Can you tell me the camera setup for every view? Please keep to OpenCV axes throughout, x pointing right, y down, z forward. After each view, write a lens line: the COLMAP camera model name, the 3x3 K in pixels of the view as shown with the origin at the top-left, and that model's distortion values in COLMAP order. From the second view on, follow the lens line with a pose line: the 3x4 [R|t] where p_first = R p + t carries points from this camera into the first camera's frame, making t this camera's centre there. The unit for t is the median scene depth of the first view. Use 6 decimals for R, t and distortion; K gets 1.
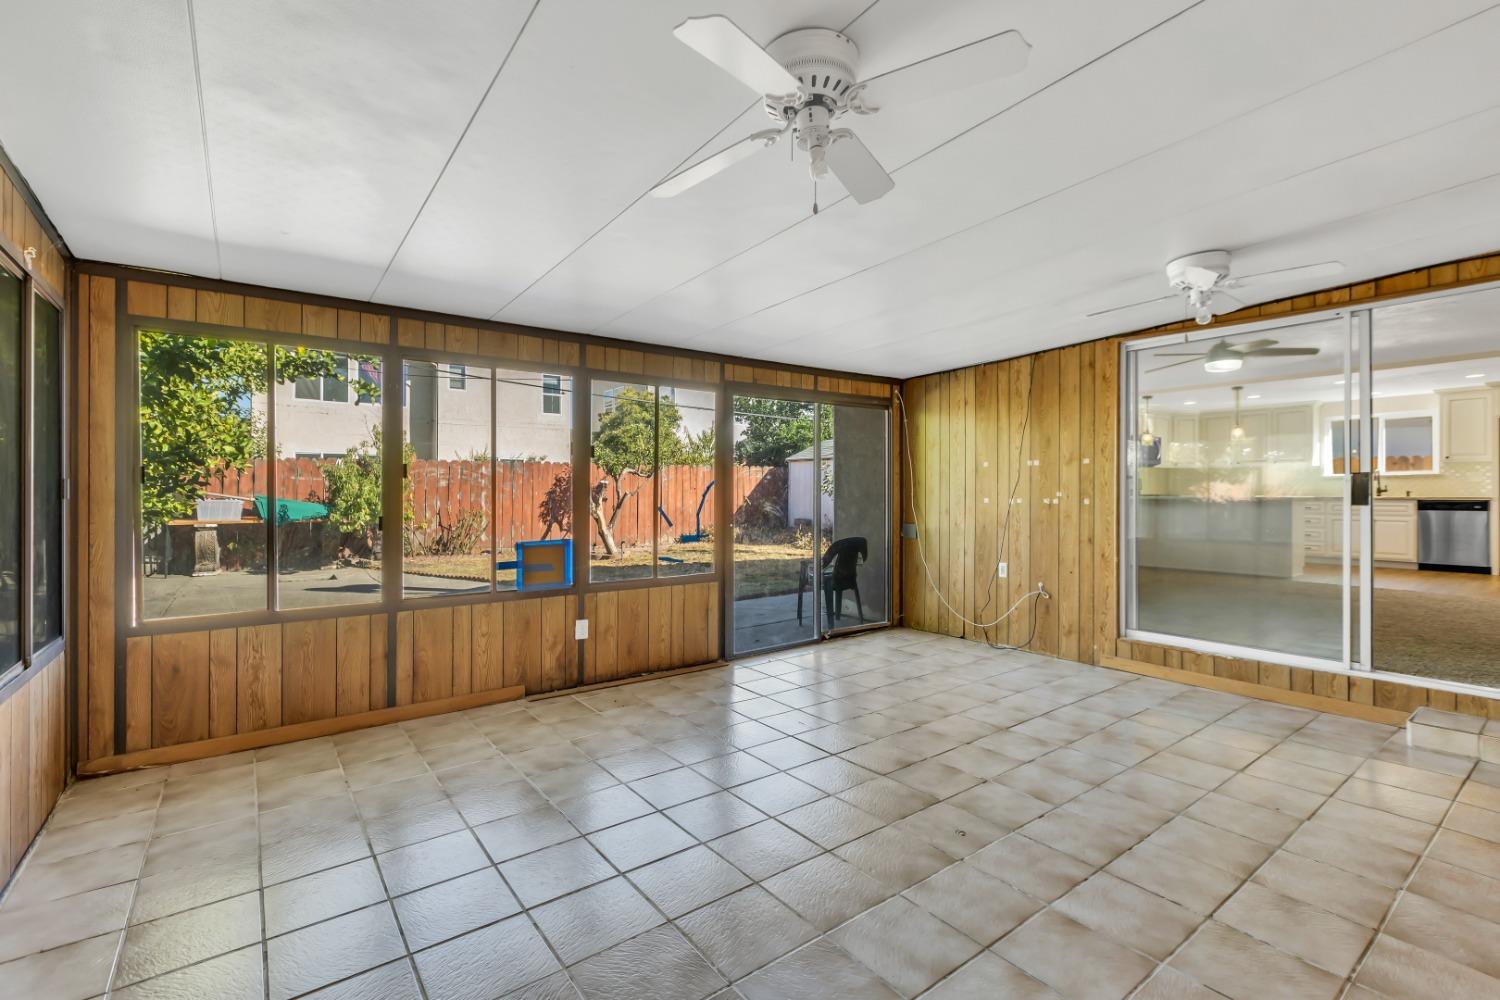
lens RADIAL K [[664.7, 0, 773.7], [0, 664.7, 492.1], [0, 0, 1]] dist [-0.002275, -0.000995]
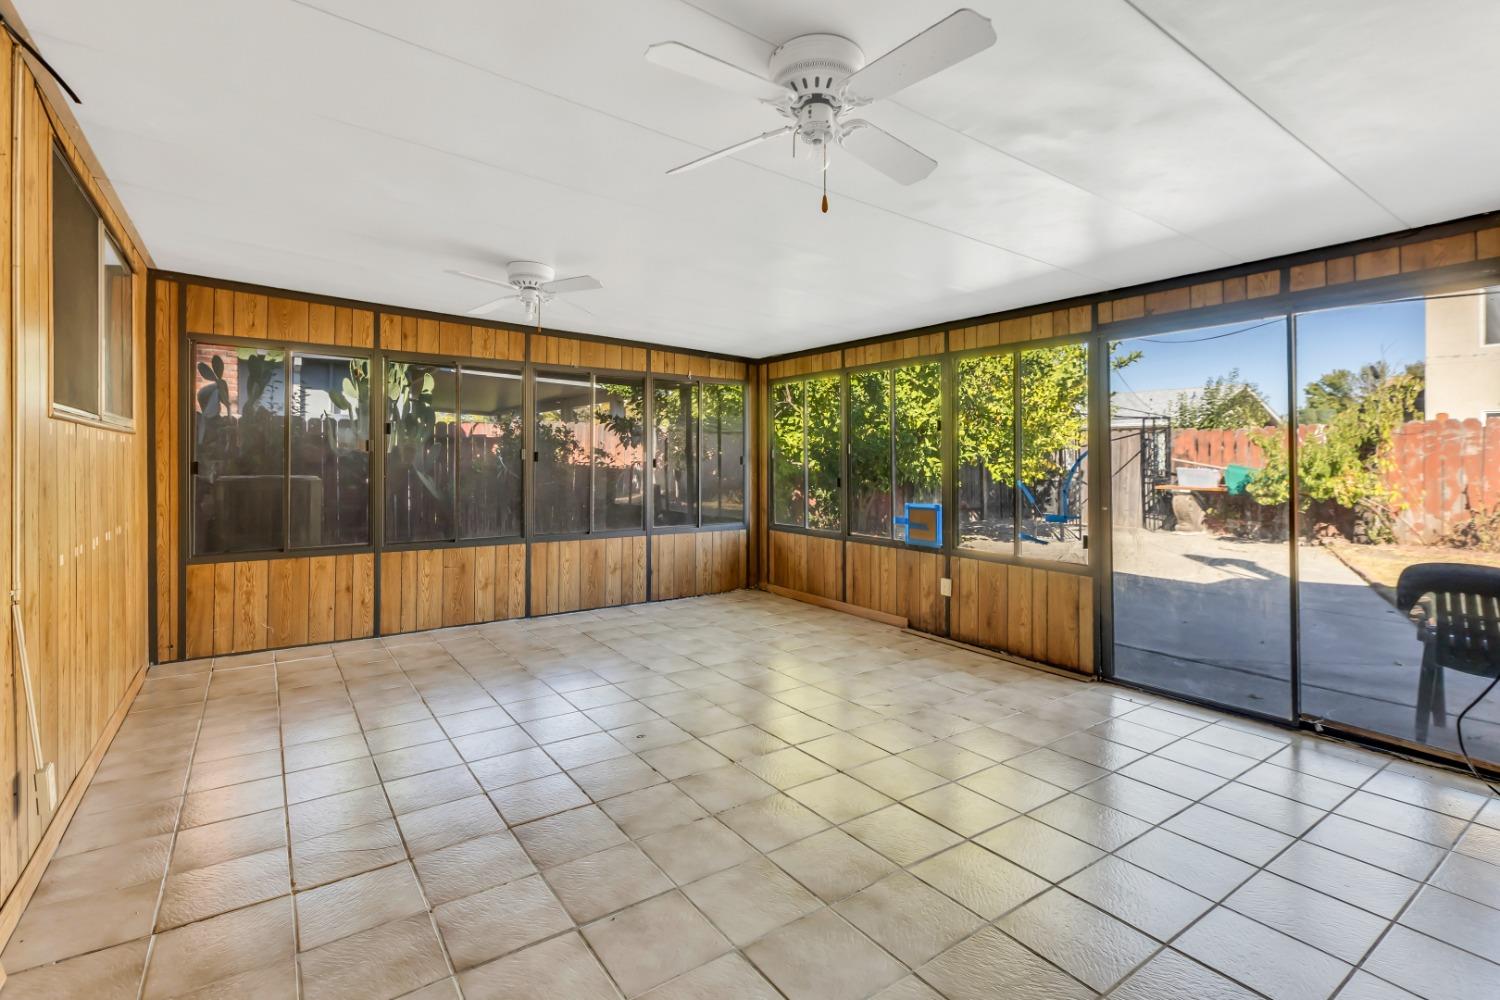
lens RADIAL K [[701.6, 0, 727.8], [0, 701.6, 455.1], [0, 0, 1]] dist [-0.000414, -0.000023]
pose [[-0.065456, -0.003433, -0.997850, 0.396256], [-0.003305, 0.999989, -0.003224, -0.004258], [0.997850, 0.003087, -0.065467, 0.308808]]
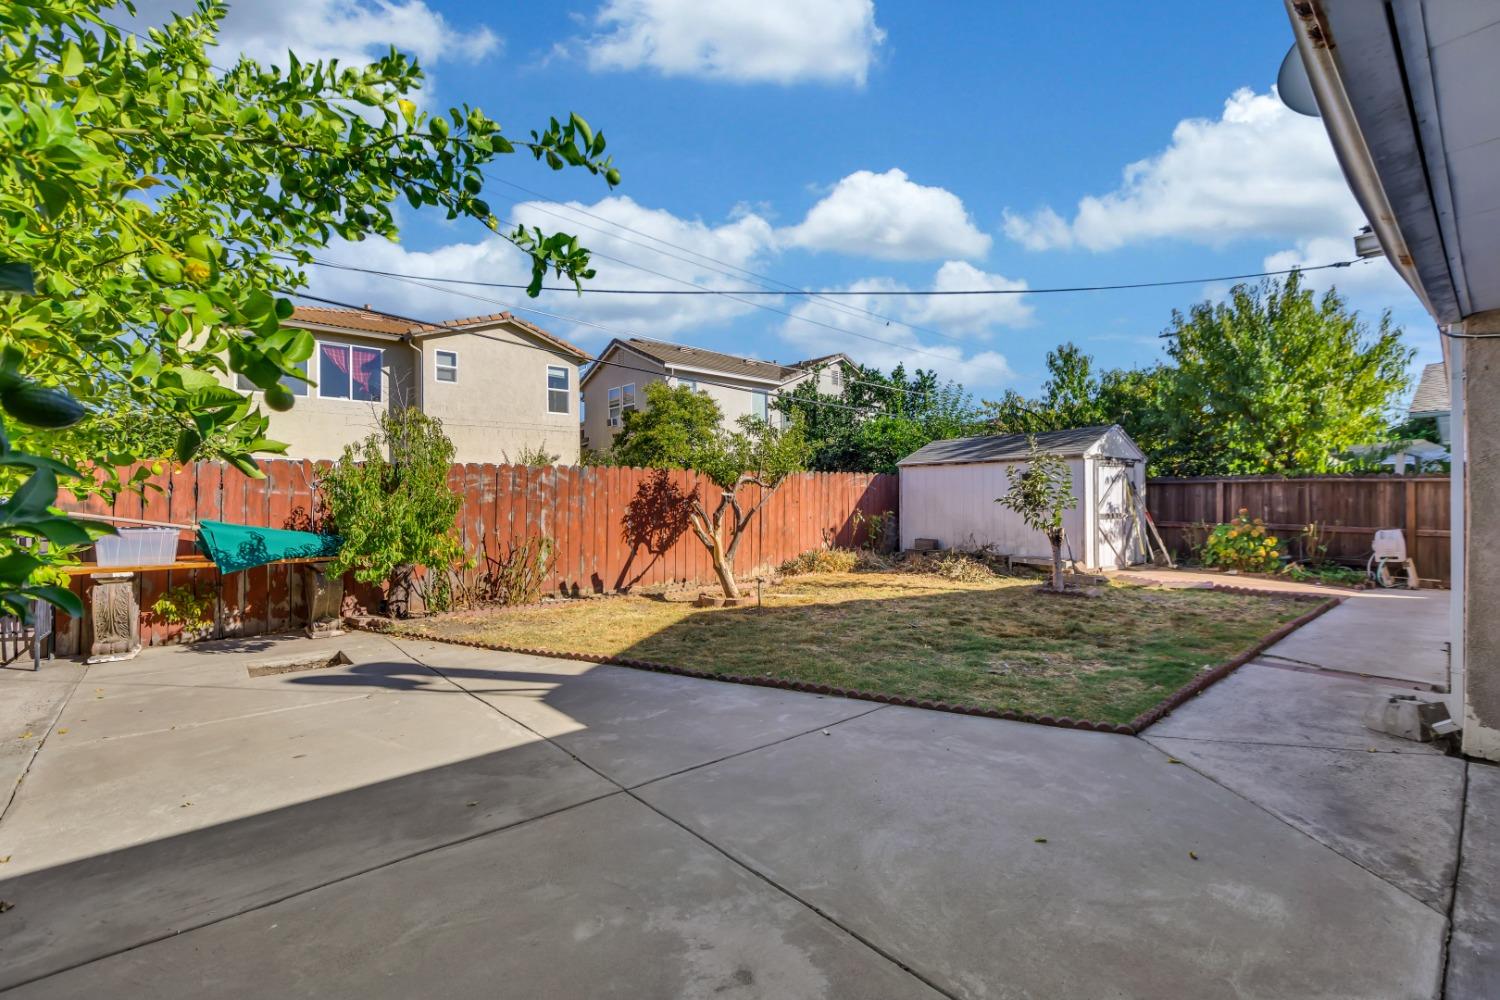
lens RADIAL K [[663.1, 0, 772.1], [0, 663.1, 501.5], [0, 0, 1]] dist [0.003298, 0.000180]
pose [[0.997538, -0.008039, 0.069667, -0.323334], [0.008116, 0.999967, -0.000816, -0.008446], [-0.069658, 0.001380, 0.997570, 0.382168]]
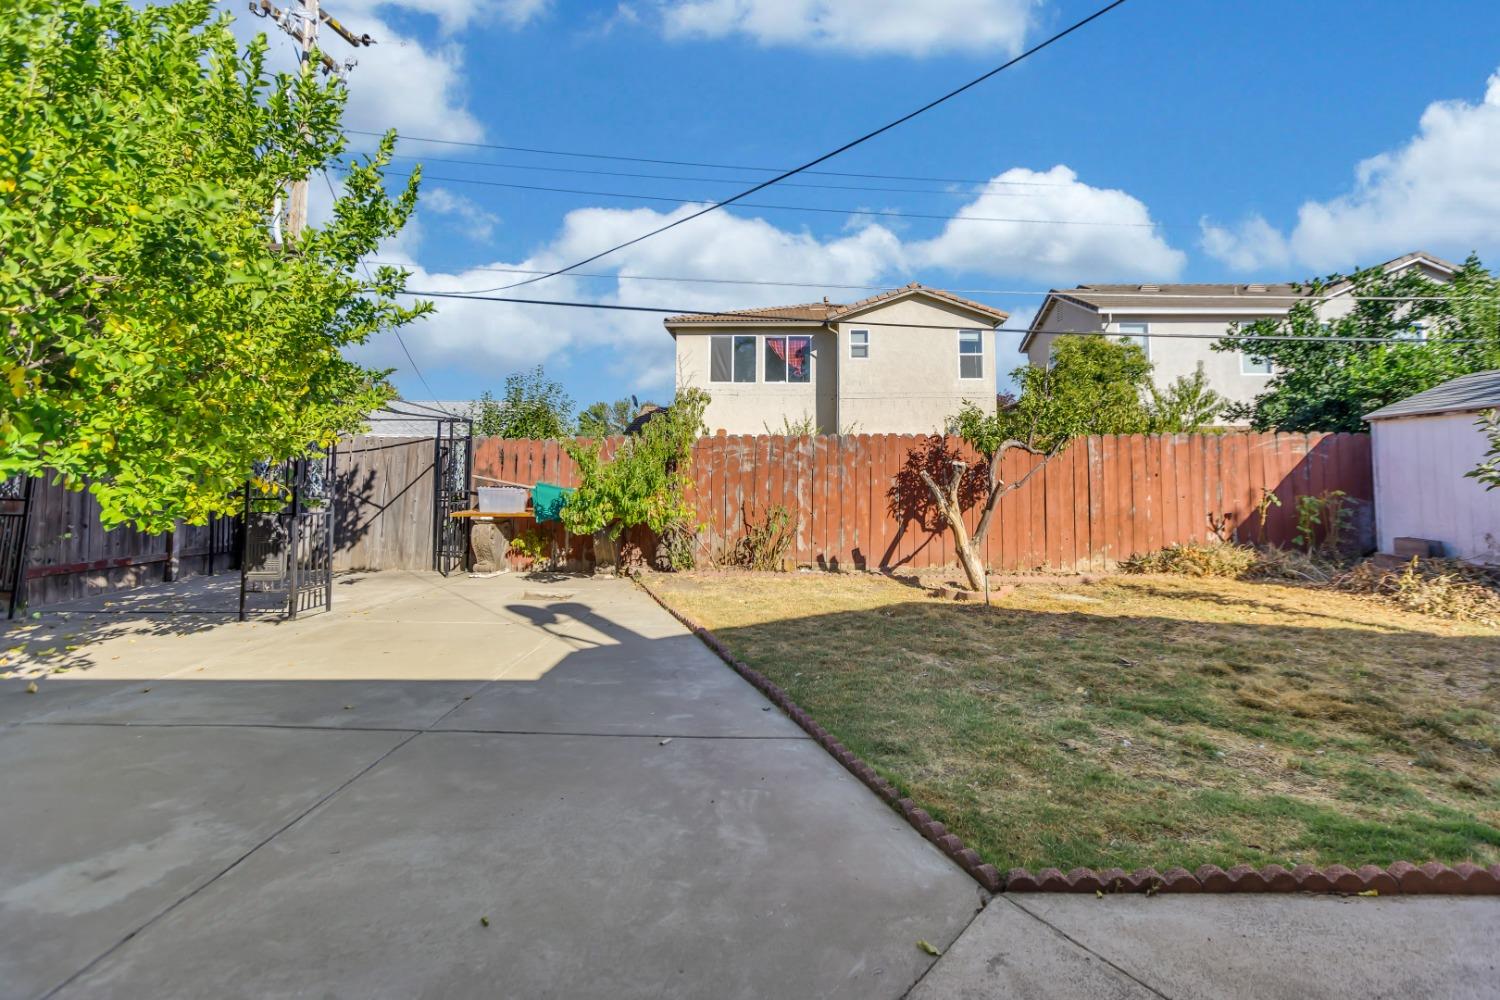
lens RADIAL K [[710.6, 0, 767.8], [0, 710.6, 429.6], [0, 0, 1]] dist [-0.002777, 0.000310]
pose [[0.778184, -0.038328, -0.626866, 0.005508], [-0.003985, 0.997815, -0.065956, -0.004062], [0.628024, 0.053824, 0.776330, 0.522285]]
